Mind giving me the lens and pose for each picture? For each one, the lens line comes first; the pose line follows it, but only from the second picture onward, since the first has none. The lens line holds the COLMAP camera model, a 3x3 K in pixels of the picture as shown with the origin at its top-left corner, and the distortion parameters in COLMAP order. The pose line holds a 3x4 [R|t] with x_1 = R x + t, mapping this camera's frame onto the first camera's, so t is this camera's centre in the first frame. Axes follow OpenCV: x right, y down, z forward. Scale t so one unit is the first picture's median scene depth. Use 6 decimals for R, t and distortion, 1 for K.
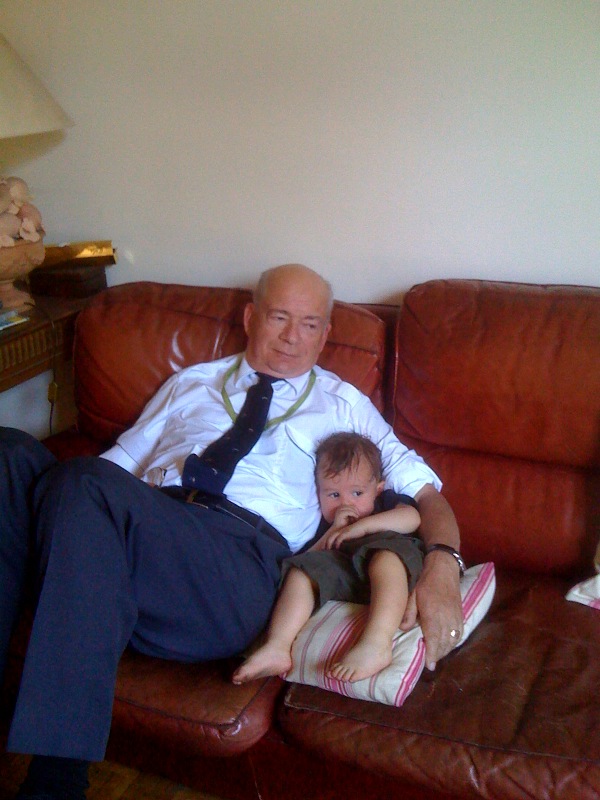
lens RADIAL K [[870.6, 0, 300.0], [0, 870.6, 400.0], [0, 0, 1]] dist [0.273182, -0.862807]
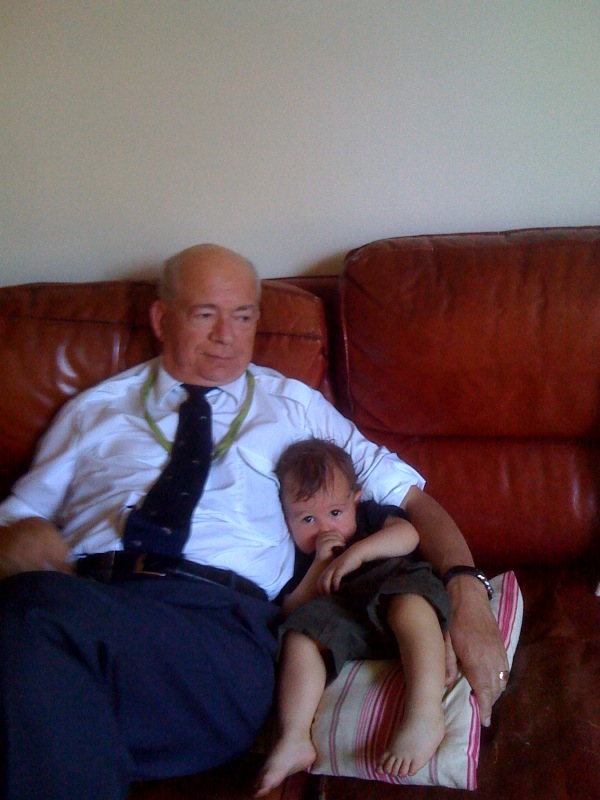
lens RADIAL K [[870.6, 0, 300.0], [0, 870.6, 400.0], [0, 0, 1]] dist [0.273182, -0.862807]
pose [[0.970295, -0.164948, 0.176976, -0.095416], [0.152477, 0.984901, 0.081986, -0.071836], [-0.187827, -0.052566, 0.980794, 0.196168]]
